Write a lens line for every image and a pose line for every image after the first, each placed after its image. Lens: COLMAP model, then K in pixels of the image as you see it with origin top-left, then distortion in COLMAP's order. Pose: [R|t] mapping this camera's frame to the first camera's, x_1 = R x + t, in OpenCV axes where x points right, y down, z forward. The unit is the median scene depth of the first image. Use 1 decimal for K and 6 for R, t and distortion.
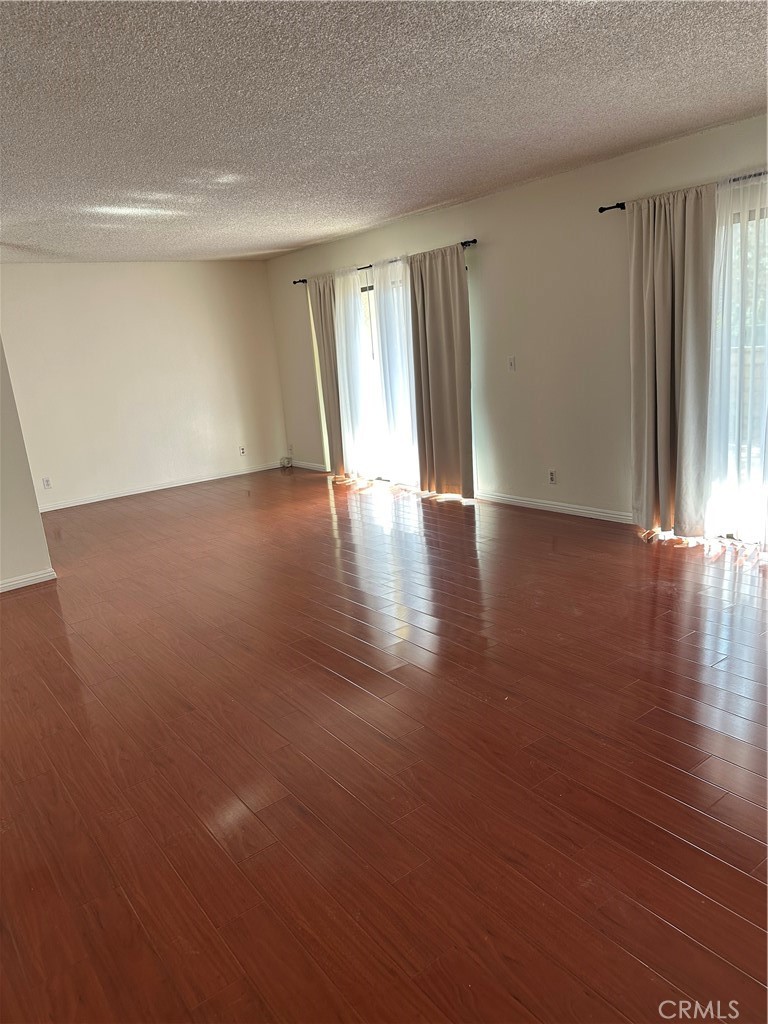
lens RADIAL K [[718.8, 0, 386.2], [0, 718.8, 511.5], [0, 0, 1]] dist [0.034951, -0.032144]
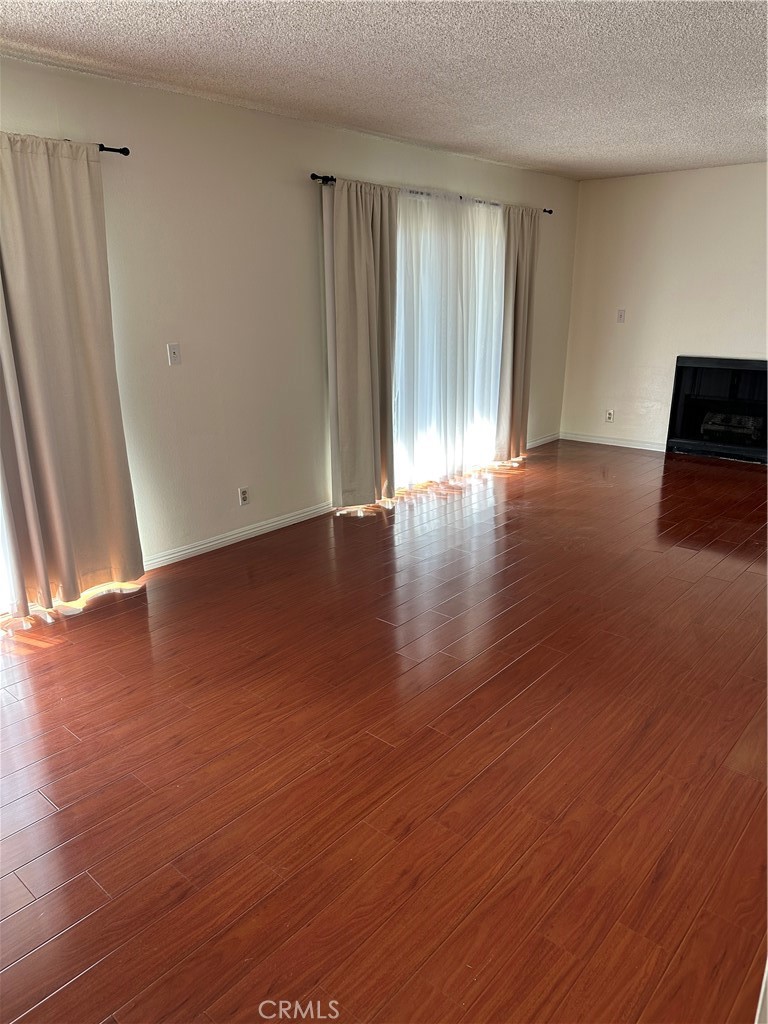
lens RADIAL K [[718.8, 0, 386.6], [0, 718.8, 511.7], [0, 0, 1]] dist [0.034951, -0.032144]
pose [[-0.190402, -0.227659, 0.954944, -0.559593], [0.229829, 0.935370, 0.268817, -0.208758], [-0.954424, 0.270657, -0.125773, 0.954464]]
